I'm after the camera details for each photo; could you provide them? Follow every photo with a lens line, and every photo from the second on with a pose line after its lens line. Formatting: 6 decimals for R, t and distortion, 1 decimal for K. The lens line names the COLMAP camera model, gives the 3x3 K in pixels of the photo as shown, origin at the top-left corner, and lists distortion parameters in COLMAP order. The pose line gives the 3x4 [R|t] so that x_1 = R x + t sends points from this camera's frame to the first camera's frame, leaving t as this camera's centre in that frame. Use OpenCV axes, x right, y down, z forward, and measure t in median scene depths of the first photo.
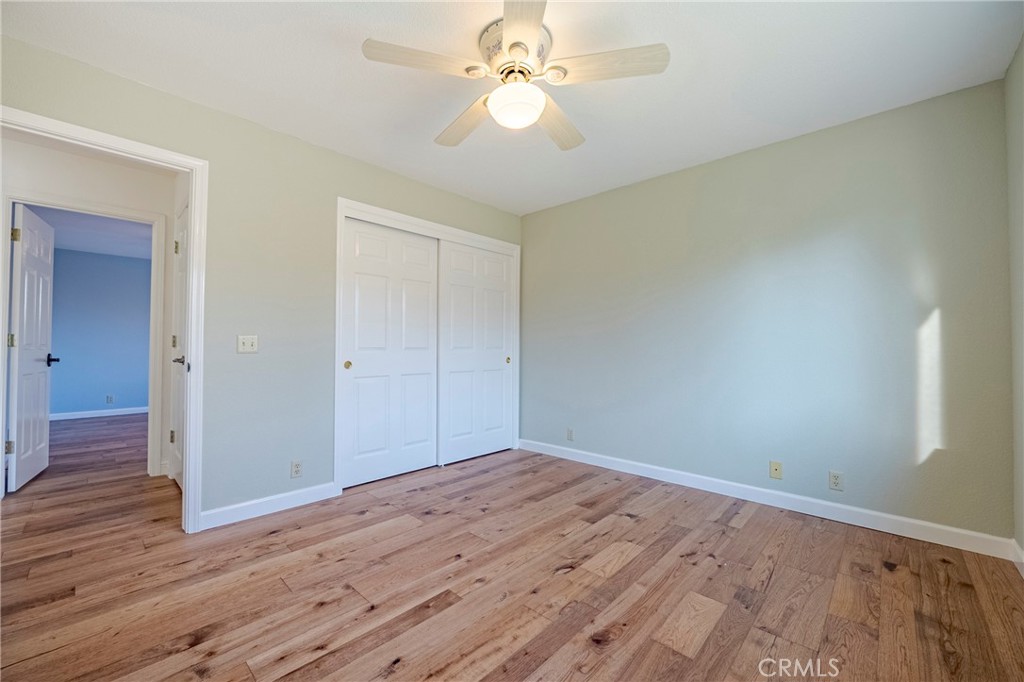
lens RADIAL K [[408.1, 0, 510.4], [0, 408.1, 341.0], [0, 0, 1]] dist [-0.012546, 0.000962]
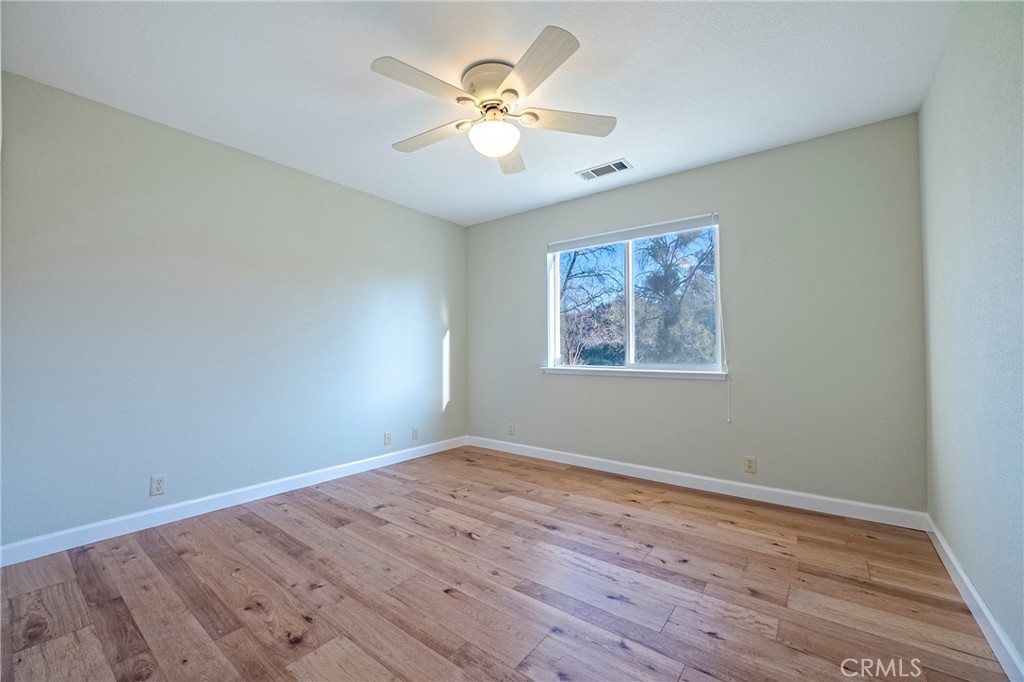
lens RADIAL K [[408.1, 0, 510.4], [0, 408.1, 341.0], [0, 0, 1]] dist [-0.012546, 0.000962]
pose [[-0.103531, 0.019696, 0.994431, -0.882212], [-0.015411, 0.999652, -0.021404, 0.011248], [-0.994507, -0.017541, -0.103192, 0.841678]]
